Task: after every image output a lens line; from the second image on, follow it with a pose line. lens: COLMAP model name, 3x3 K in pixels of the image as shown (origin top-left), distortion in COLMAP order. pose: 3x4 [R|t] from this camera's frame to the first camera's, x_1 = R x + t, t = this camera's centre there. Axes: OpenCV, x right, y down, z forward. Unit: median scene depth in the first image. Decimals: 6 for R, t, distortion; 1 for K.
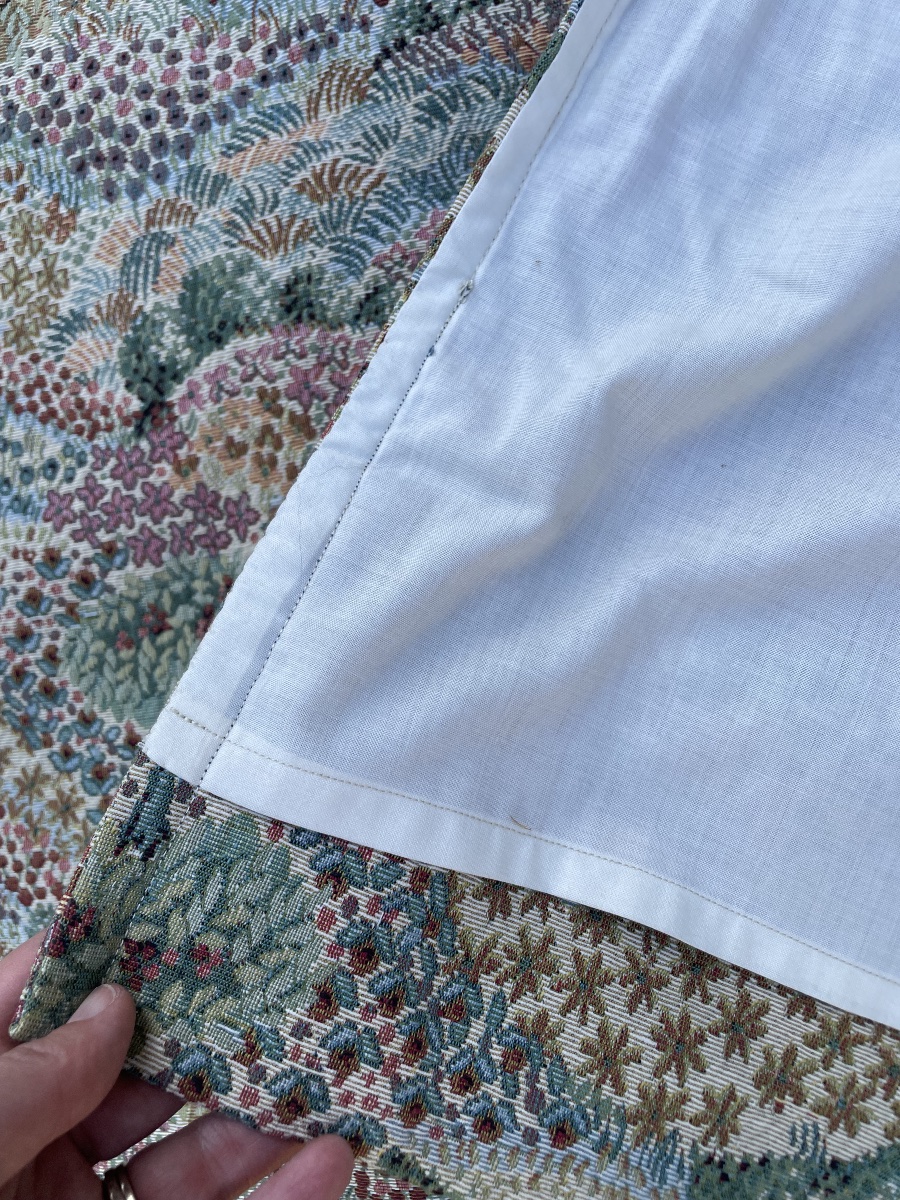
lens RADIAL K [[887.4, 0, 452.4], [0, 887.4, 595.7], [0, 0, 1]] dist [0.046340, -0.076311]
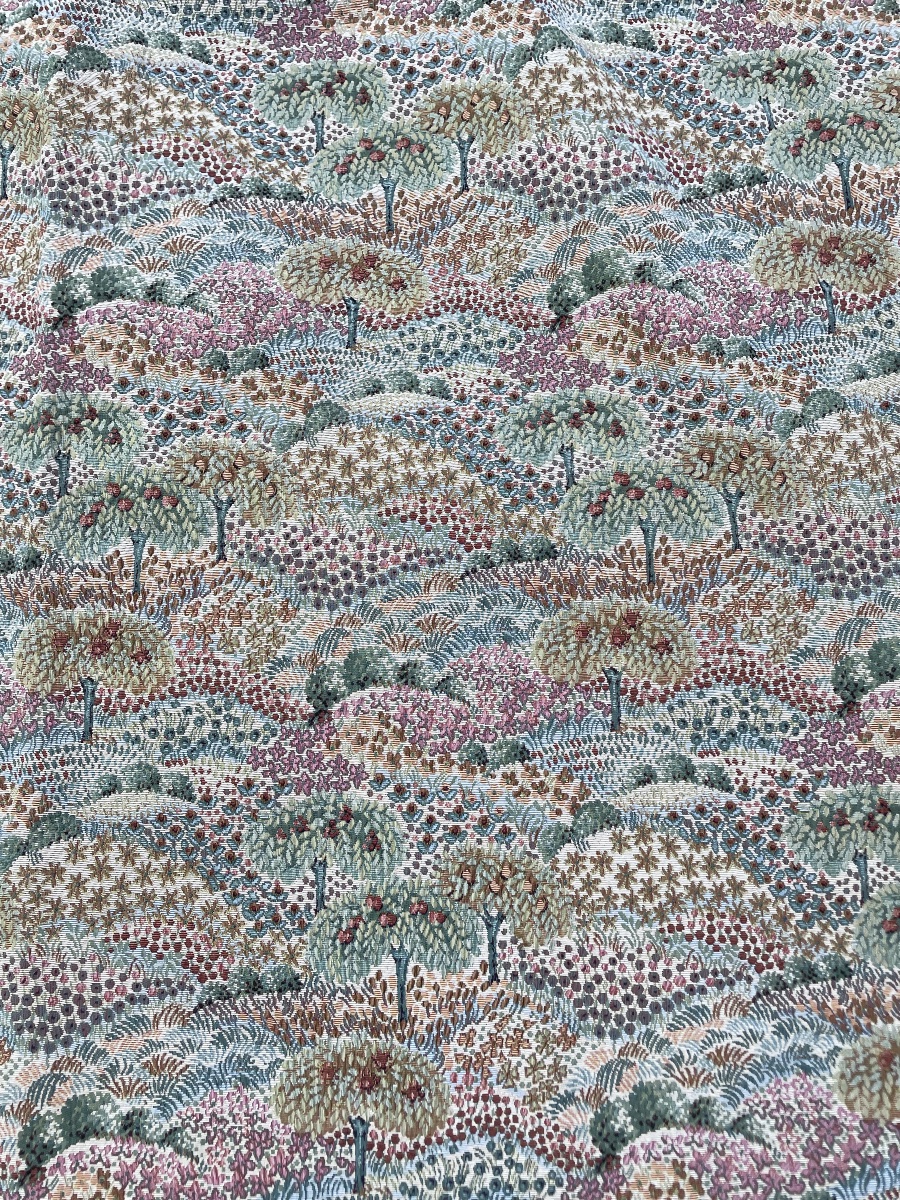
lens RADIAL K [[903.7, 0, 443.2], [0, 903.7, 598.4], [0, 0, 1]] dist [0.088166, -0.128082]
pose [[0.967076, 0.155330, 0.201584, -0.517283], [-0.119129, 0.976285, -0.180765, -0.129904], [-0.224881, 0.150799, 0.962646, -1.006058]]
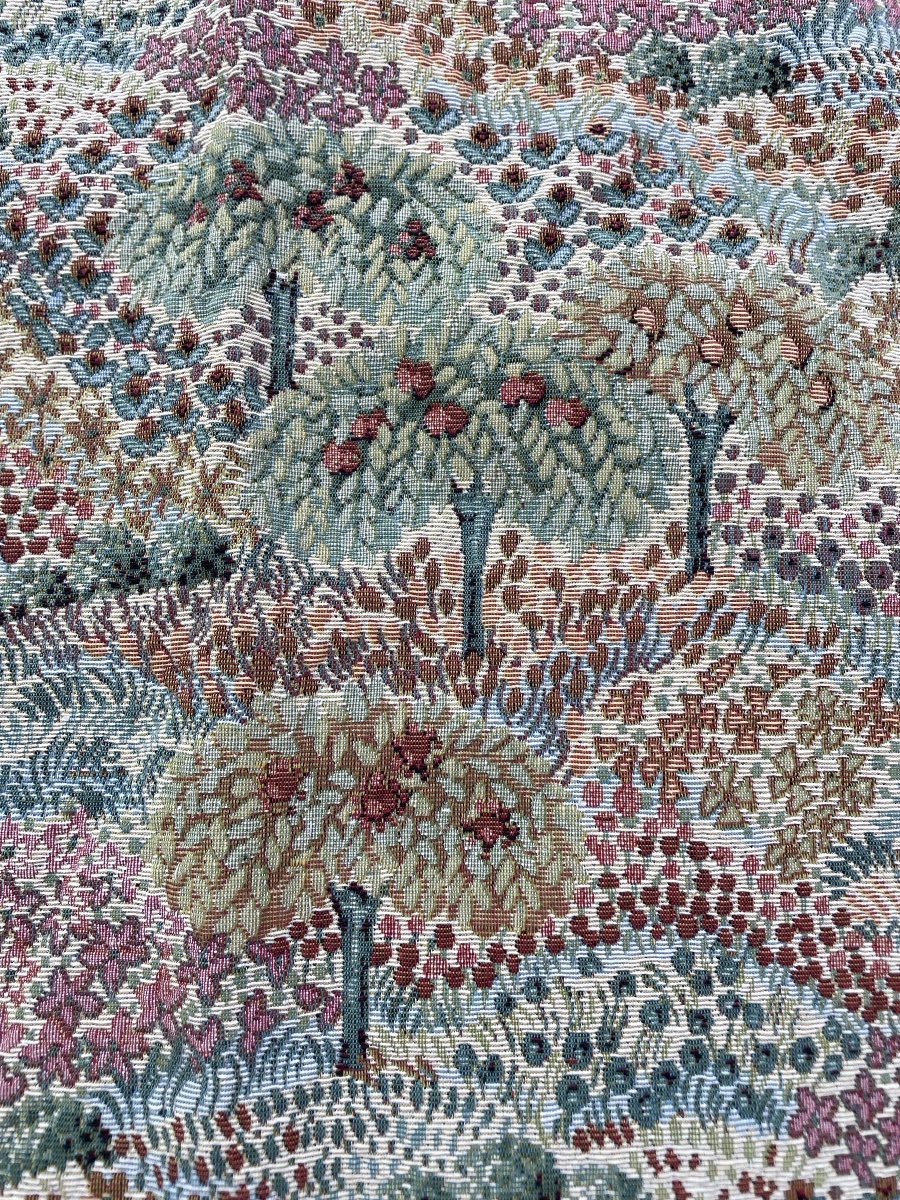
lens RADIAL K [[903.7, 0, 454.2], [0, 903.7, 595.4], [0, 0, 1]] dist [0.088166, -0.128082]
pose [[0.952866, 0.179798, 0.244374, -0.980184], [-0.138042, 0.974206, -0.178515, -0.336004], [-0.270167, 0.136367, 0.953107, 0.367639]]
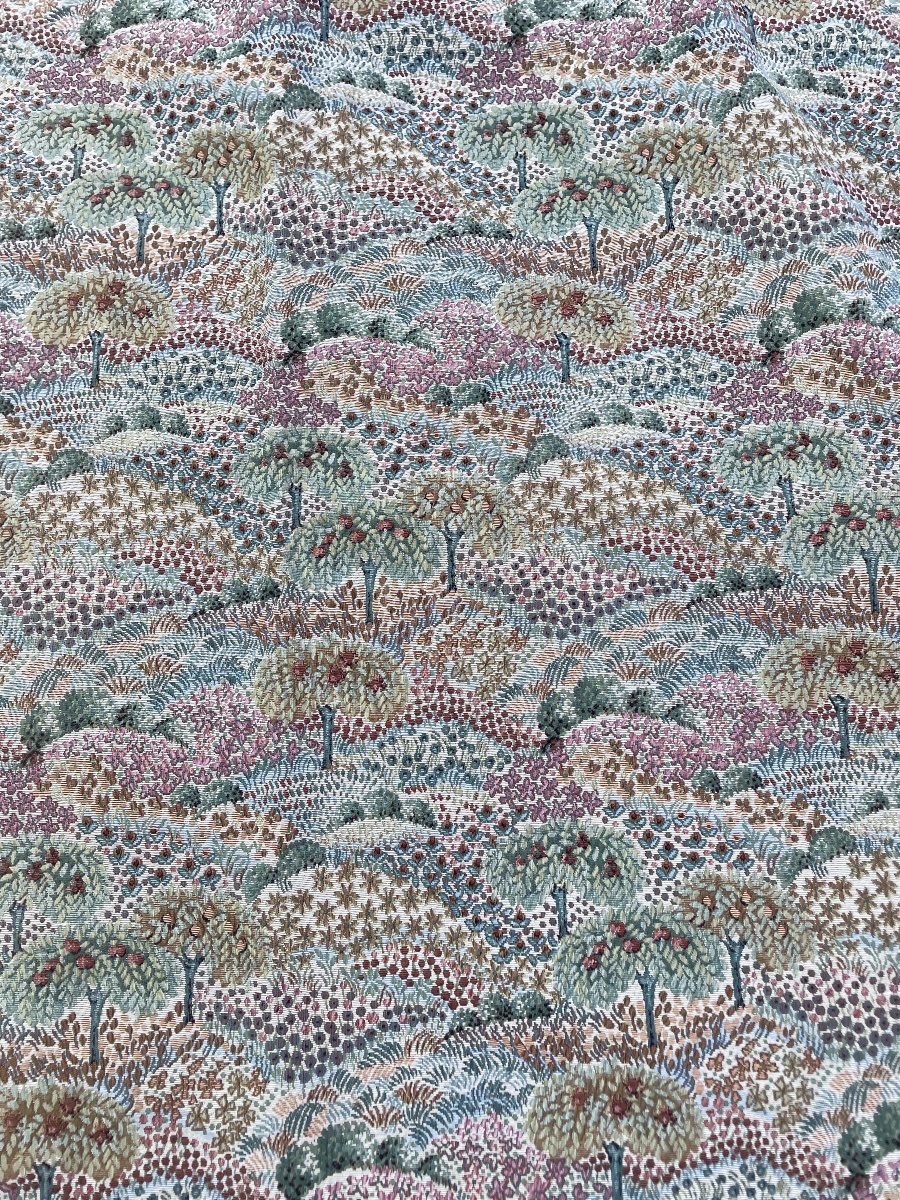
lens RADIAL K [[903.7, 0, 456.3], [0, 903.7, 592.9], [0, 0, 1]] dist [0.088166, -0.128082]
pose [[0.962571, 0.157671, 0.220449, -1.043353], [-0.112987, 0.972764, -0.202398, -0.097944], [-0.246357, 0.169914, 0.954168, -0.926325]]
